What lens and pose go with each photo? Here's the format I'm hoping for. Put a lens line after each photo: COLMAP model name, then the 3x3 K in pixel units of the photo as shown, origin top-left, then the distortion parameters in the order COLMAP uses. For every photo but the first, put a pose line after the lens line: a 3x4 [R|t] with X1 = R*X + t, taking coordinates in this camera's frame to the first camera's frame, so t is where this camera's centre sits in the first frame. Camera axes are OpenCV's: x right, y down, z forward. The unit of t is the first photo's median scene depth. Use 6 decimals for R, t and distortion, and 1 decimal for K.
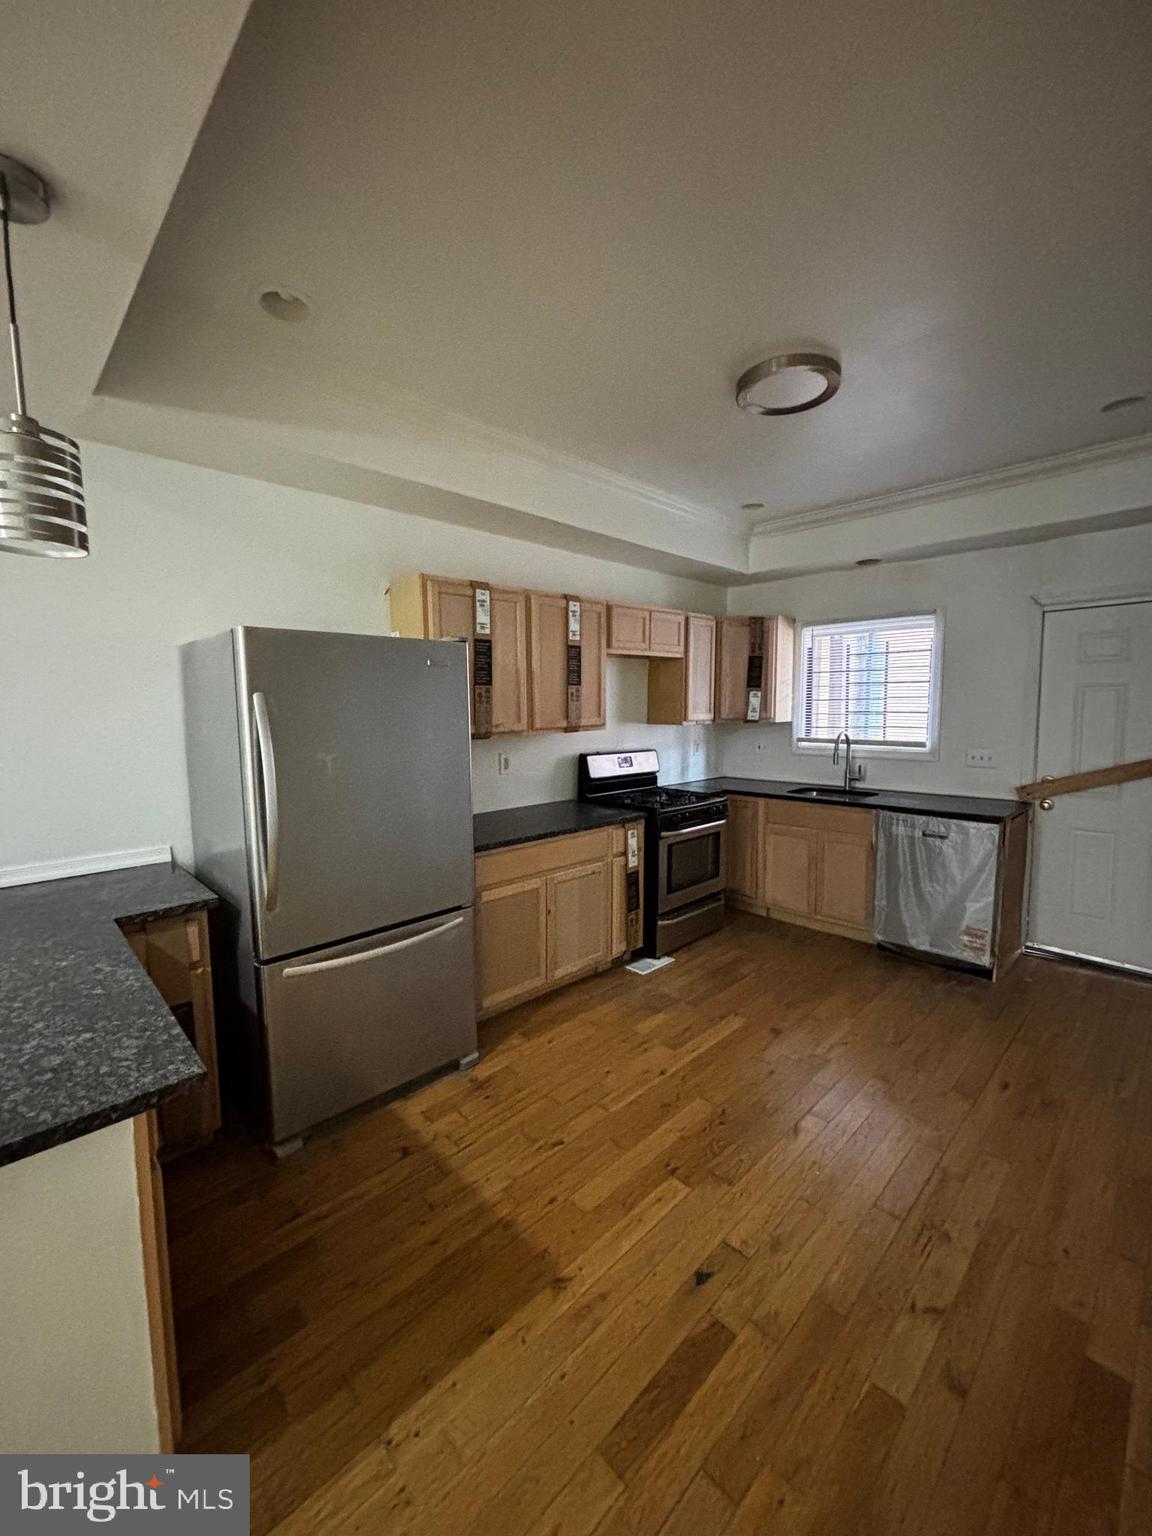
lens RADIAL K [[615.2, 0, 576.0], [0, 615.2, 768.0], [0, 0, 1]] dist [0.000977, 0.000103]
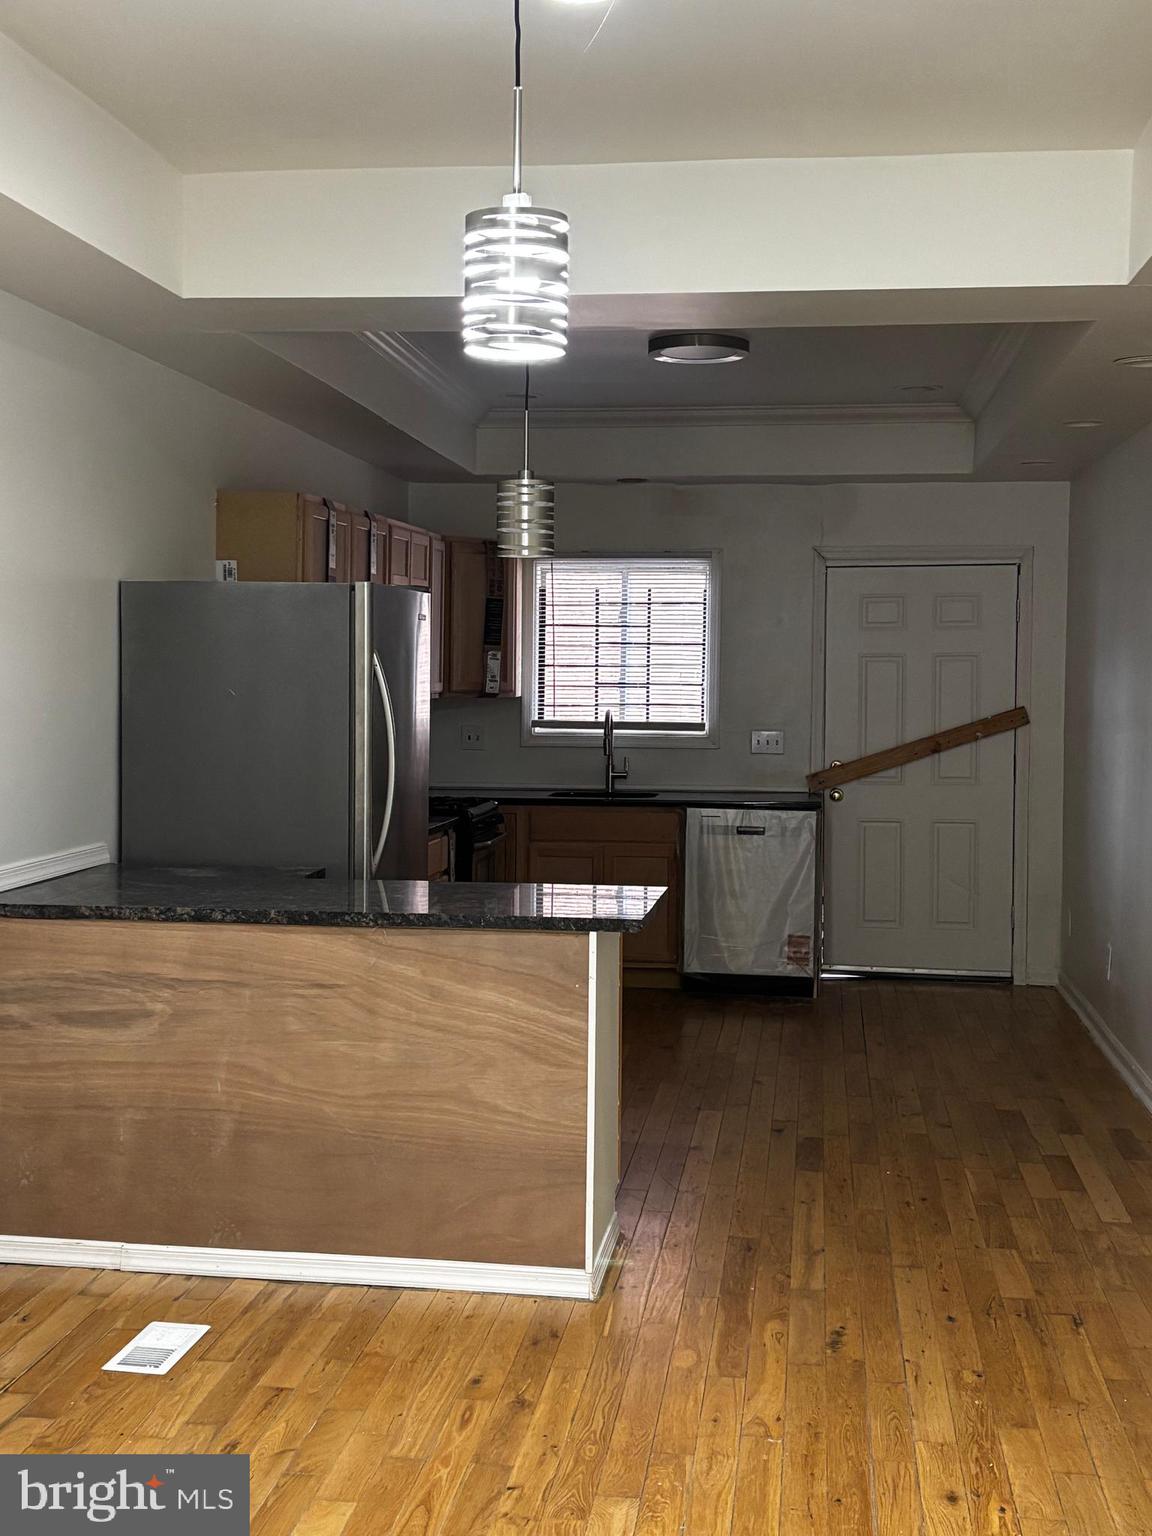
lens RADIAL K [[1844.8, 0, 576.0], [0, 1844.8, 768.0], [0, 0, 1]] dist [0.466934, -0.000251]
pose [[0.783174, -0.015123, 0.621618, -0.956383], [0.042483, 0.998670, -0.029229, 0.071160], [-0.620349, 0.049300, 0.782775, -0.678981]]
